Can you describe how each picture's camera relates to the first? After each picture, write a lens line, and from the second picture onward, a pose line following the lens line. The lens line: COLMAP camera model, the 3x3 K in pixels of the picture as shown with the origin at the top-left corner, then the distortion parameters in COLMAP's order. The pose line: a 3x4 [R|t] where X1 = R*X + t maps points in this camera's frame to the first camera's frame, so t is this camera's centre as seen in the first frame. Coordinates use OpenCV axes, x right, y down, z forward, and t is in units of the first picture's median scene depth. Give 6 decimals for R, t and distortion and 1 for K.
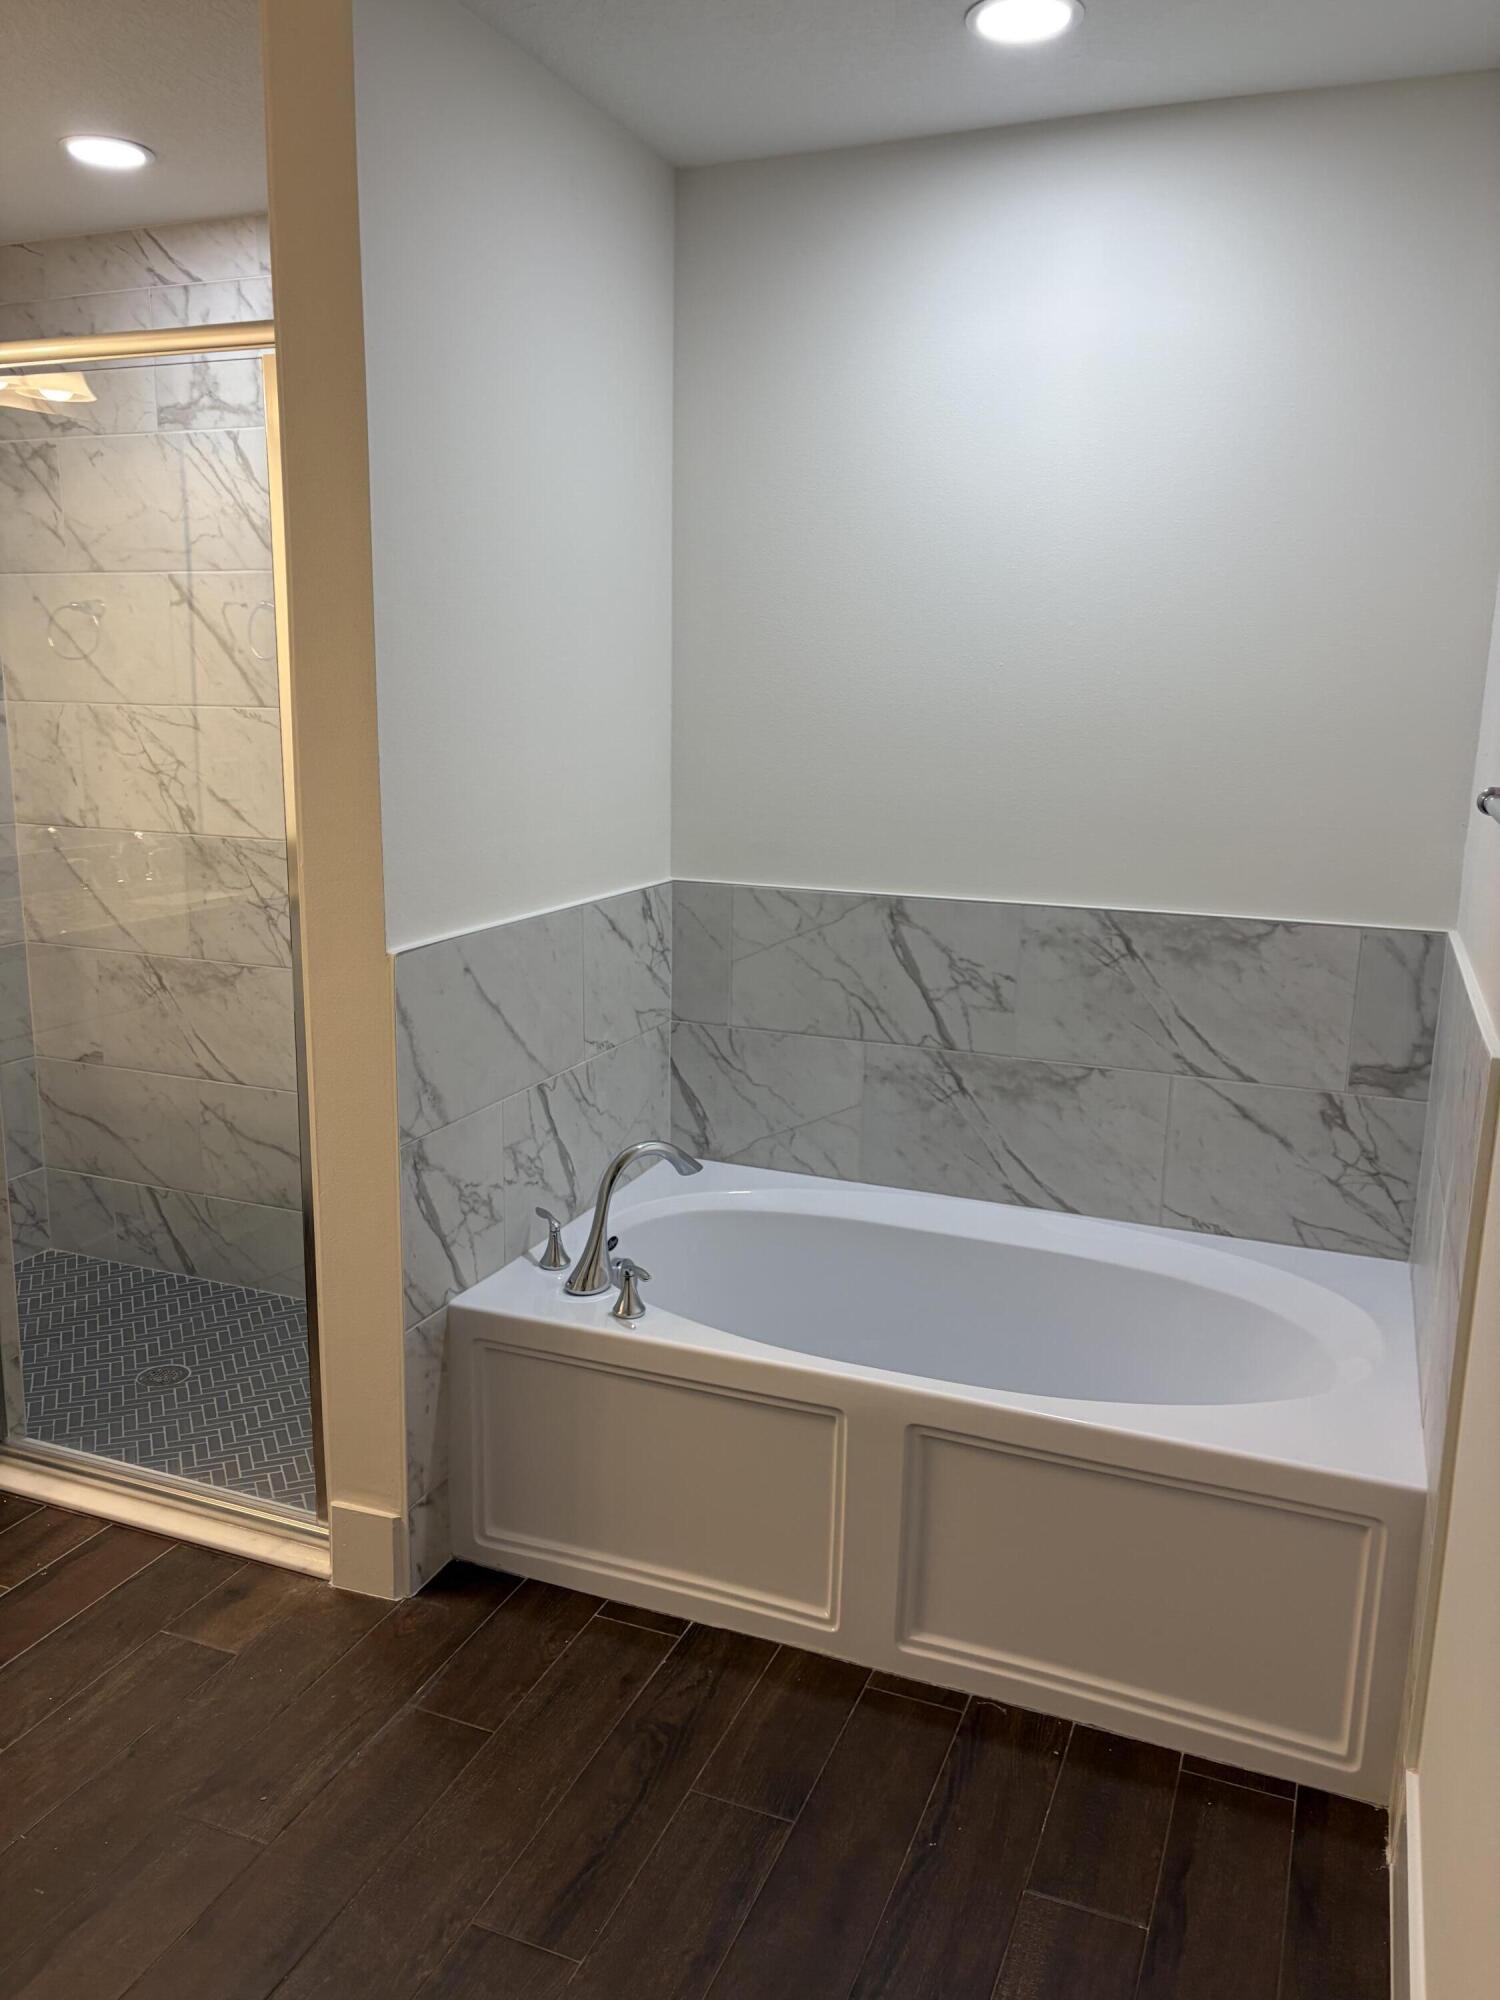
lens RADIAL K [[1507.3, 0, 740.2], [0, 1507.3, 1007.0], [0, 0, 1]] dist [-0.003576, 0.039814]
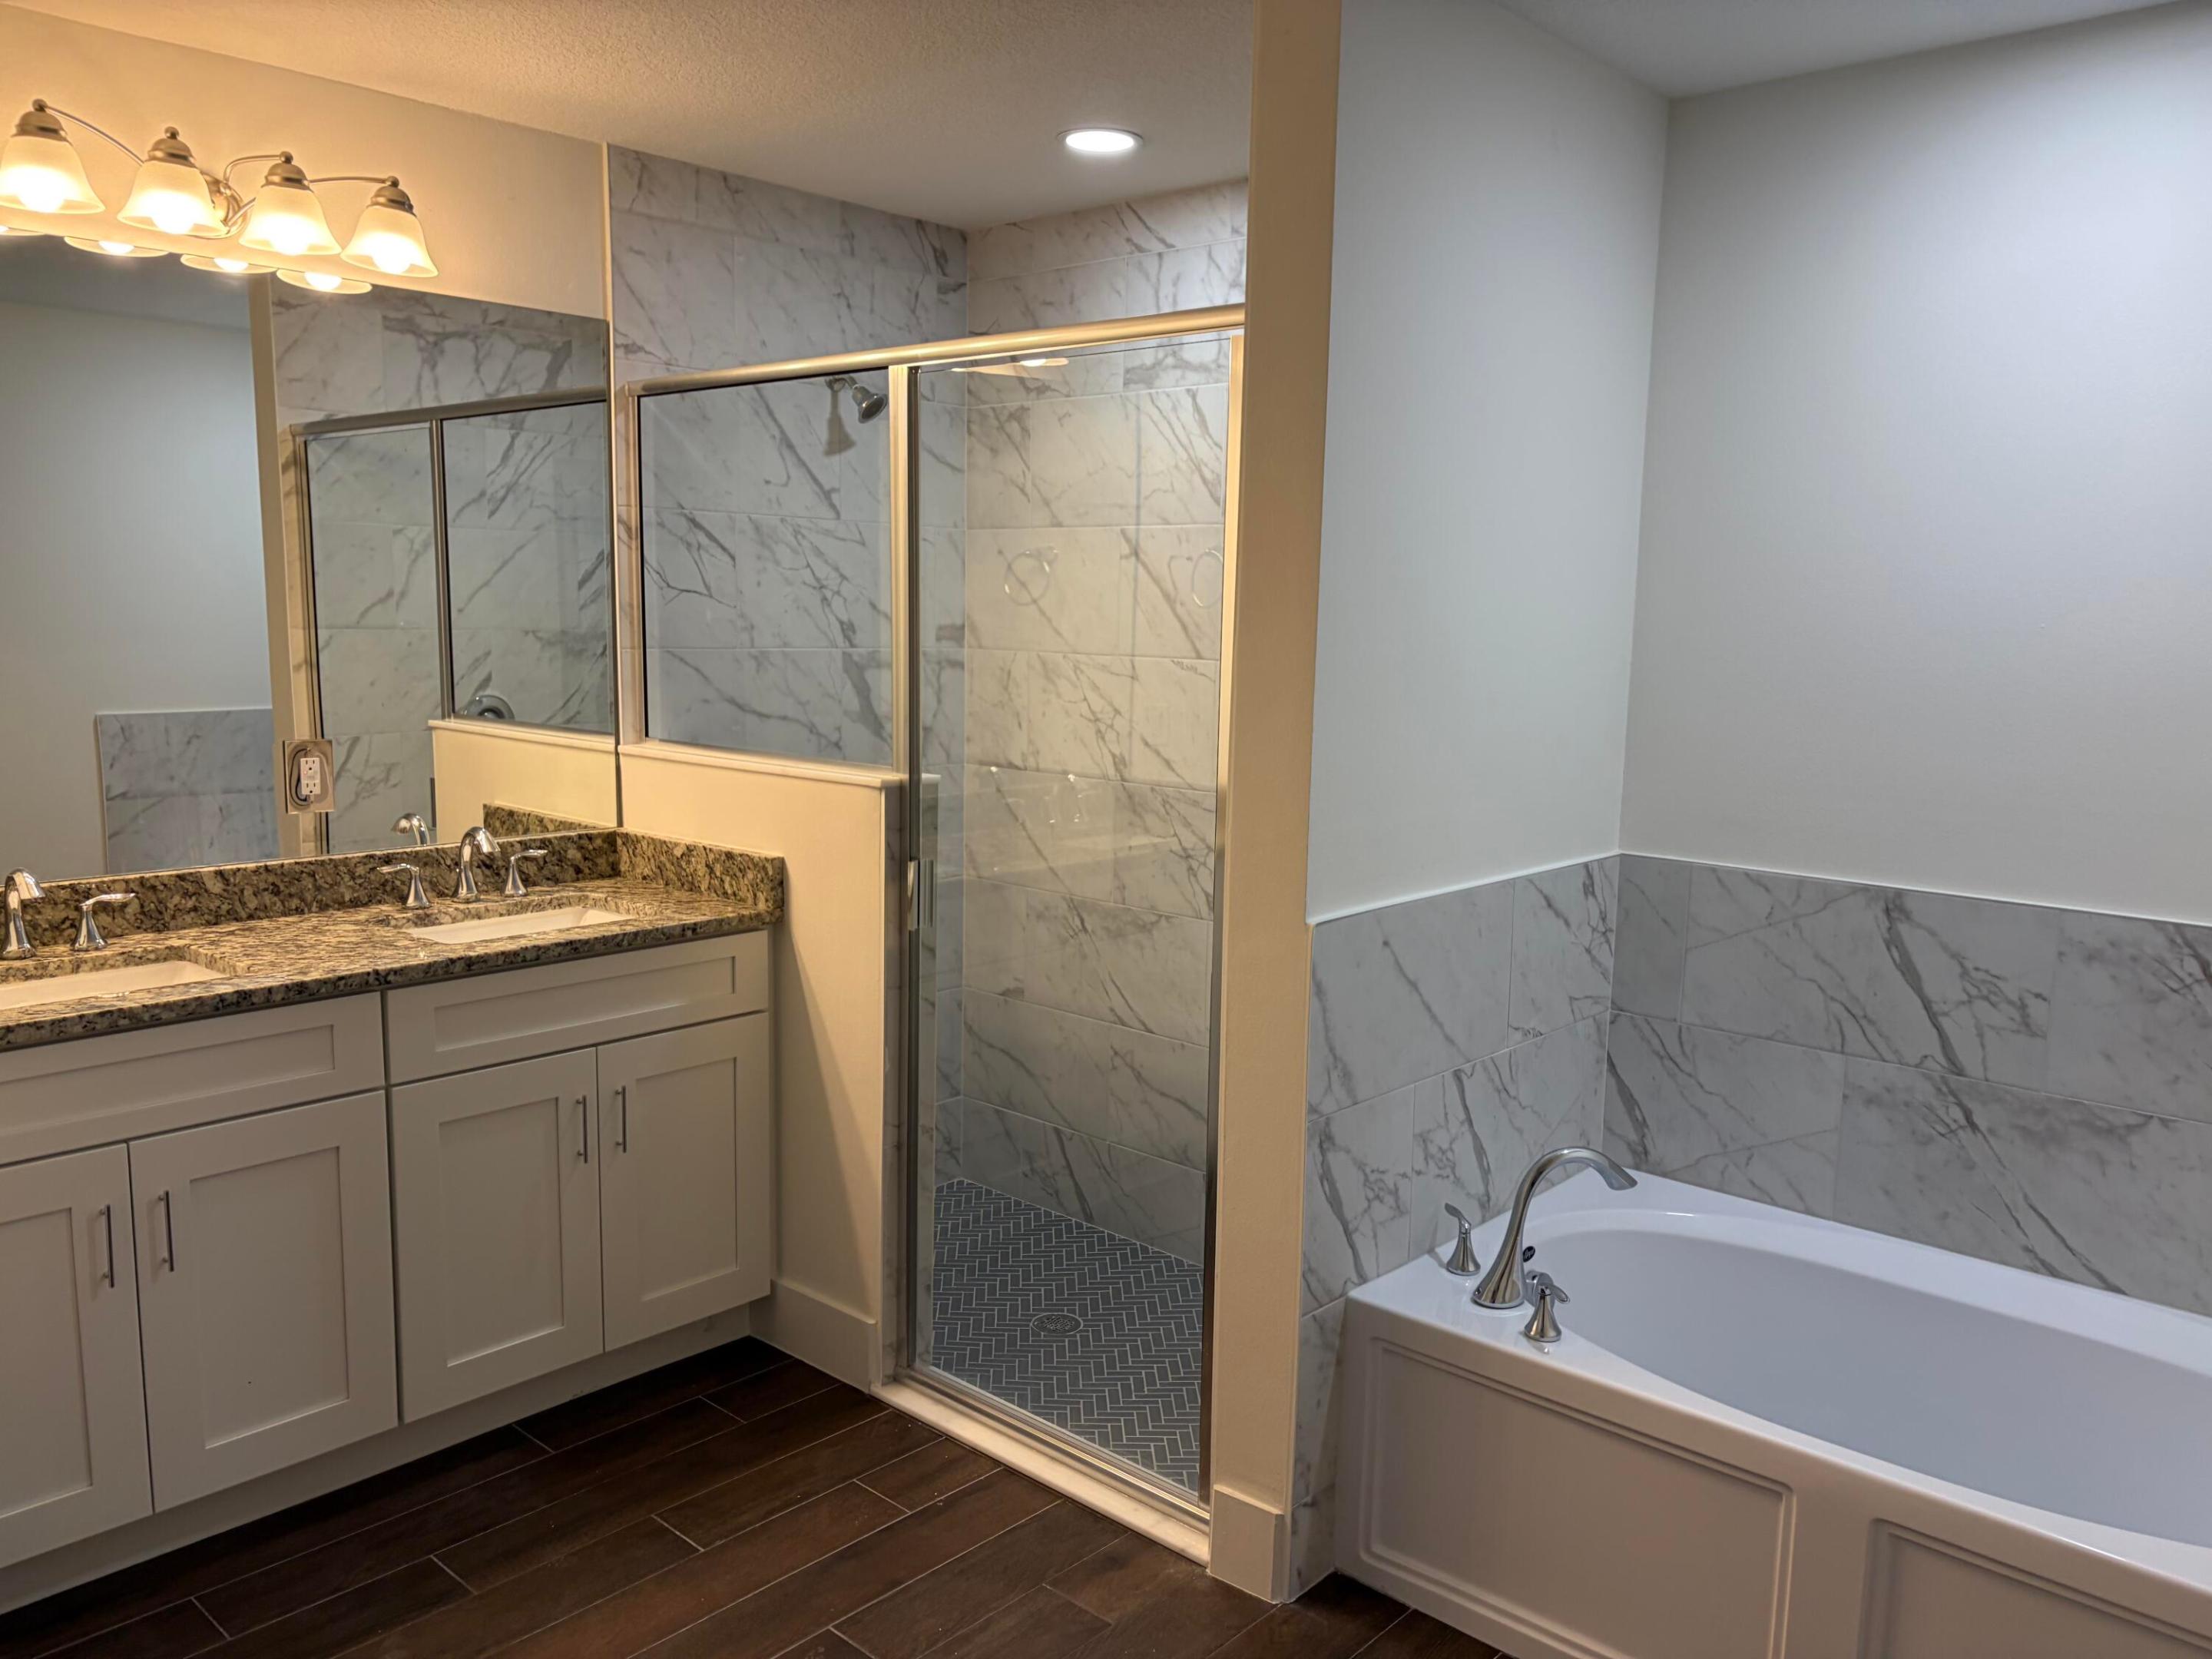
lens RADIAL K [[1663.7, 0, 1104.5], [0, 1663.7, 838.6], [0, 0, 1]] dist [0.101038, -0.145762]
pose [[0.938539, 0.050865, -0.341406, 0.007509], [-0.074660, 0.995584, -0.056914, -0.012703], [0.337004, 0.078905, 0.938191, -0.049779]]
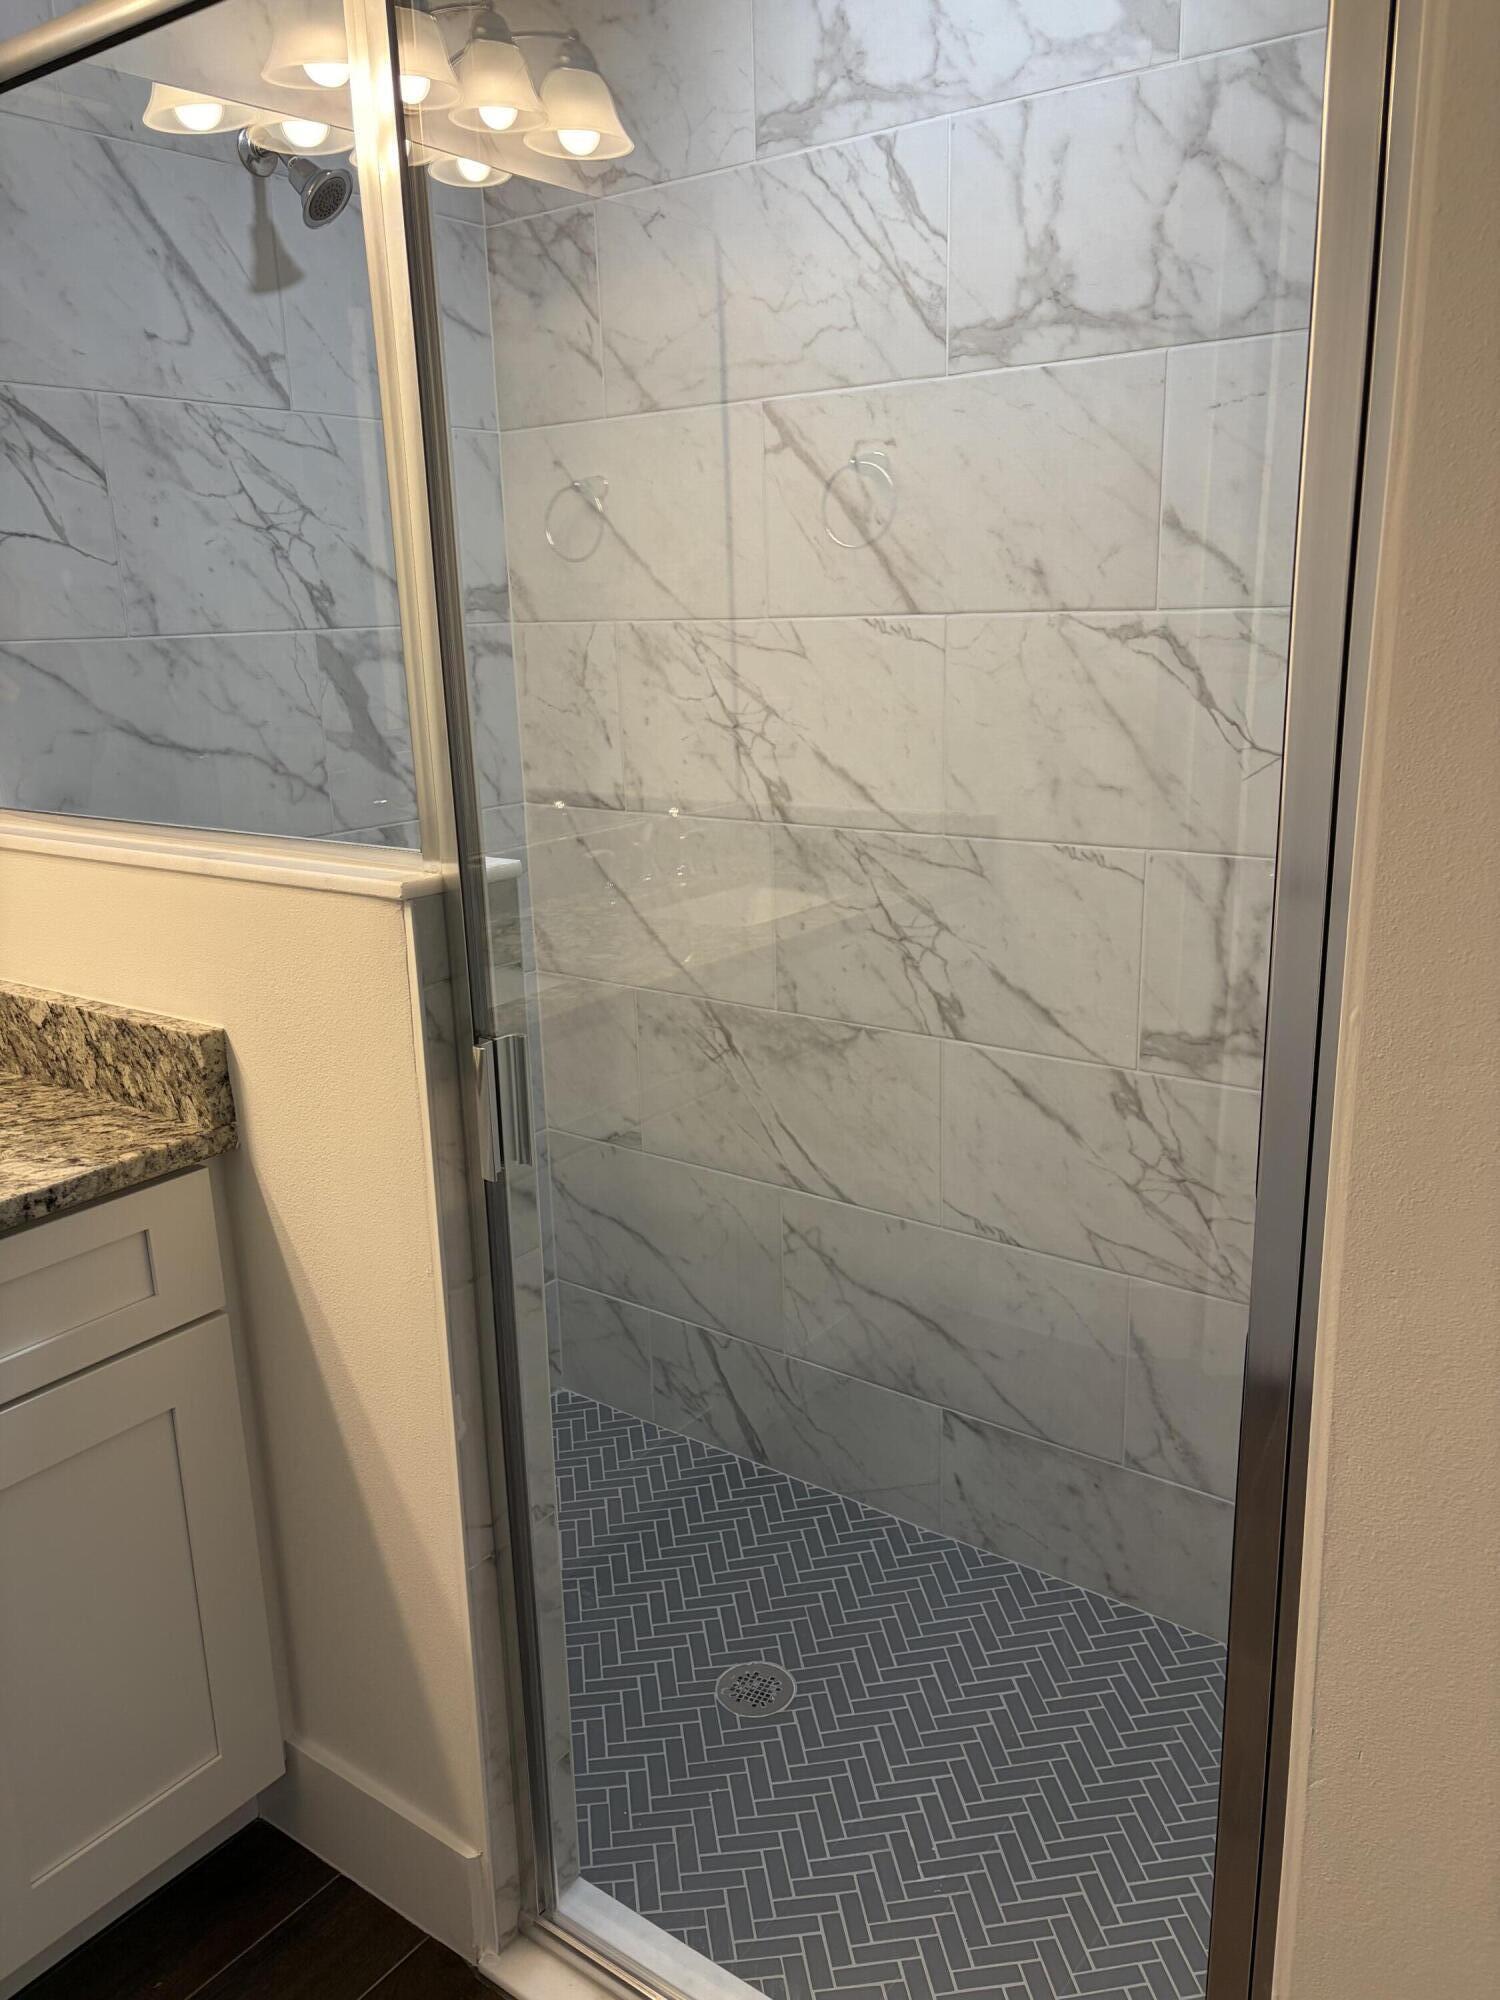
lens RADIAL K [[1491.3, 0, 738.1], [0, 1491.3, 997.4], [0, 0, 1]] dist [0.046417, -0.057398]
pose [[0.966211, 0.021684, -0.256838, -0.233036], [-0.007403, 0.998378, 0.056441, -0.080597], [0.257645, -0.052633, 0.964805, 0.404057]]
